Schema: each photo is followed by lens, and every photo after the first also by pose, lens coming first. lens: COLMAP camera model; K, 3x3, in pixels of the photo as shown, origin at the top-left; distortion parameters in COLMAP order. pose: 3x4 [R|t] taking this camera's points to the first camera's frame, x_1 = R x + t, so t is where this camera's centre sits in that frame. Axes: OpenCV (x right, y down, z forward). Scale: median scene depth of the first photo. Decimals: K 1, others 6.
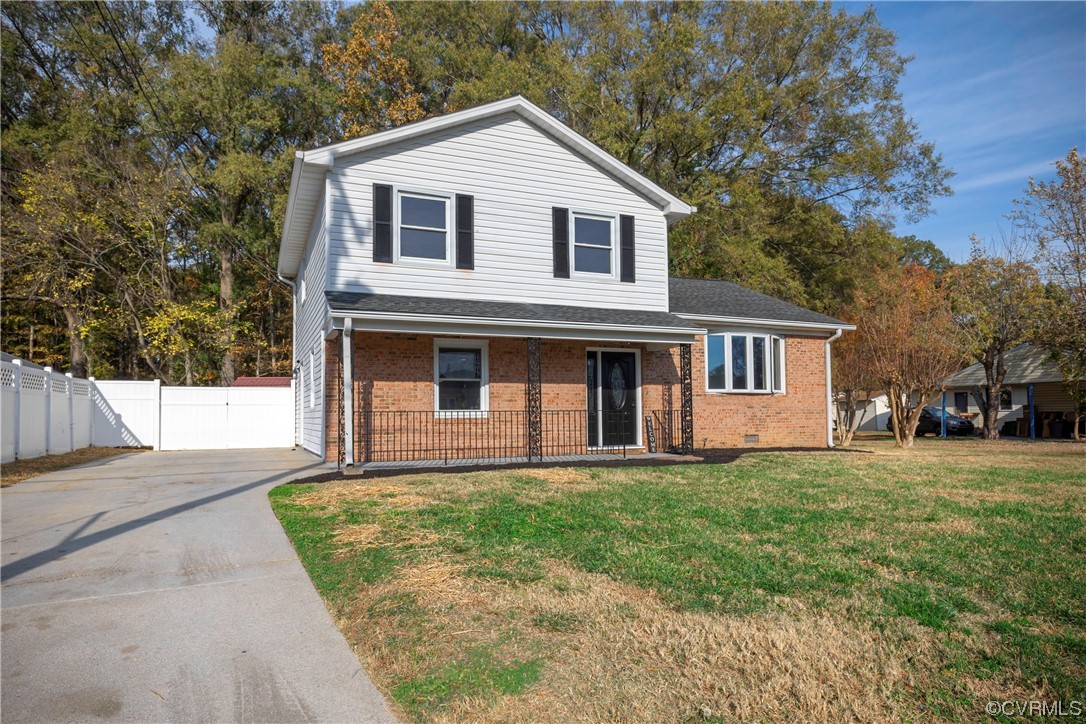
lens RADIAL K [[669.7, 0, 541.1], [0, 669.7, 380.8], [0, 0, 1]] dist [-0.001635, -0.000176]
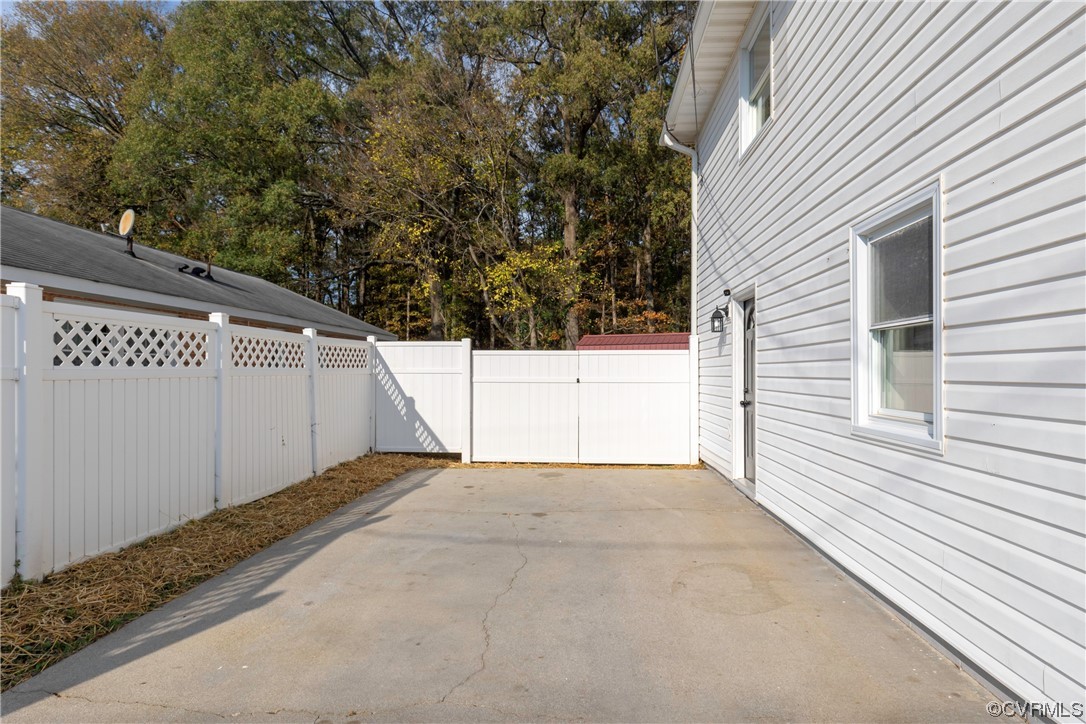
lens RADIAL K [[669.7, 0, 541.1], [0, 669.7, 380.8], [0, 0, 1]] dist [-0.001635, -0.000176]
pose [[0.885653, 0.012592, -0.464177, -0.171882], [0.016987, 0.998084, 0.059488, 0.000861], [0.464037, -0.060571, 0.883742, 0.359764]]
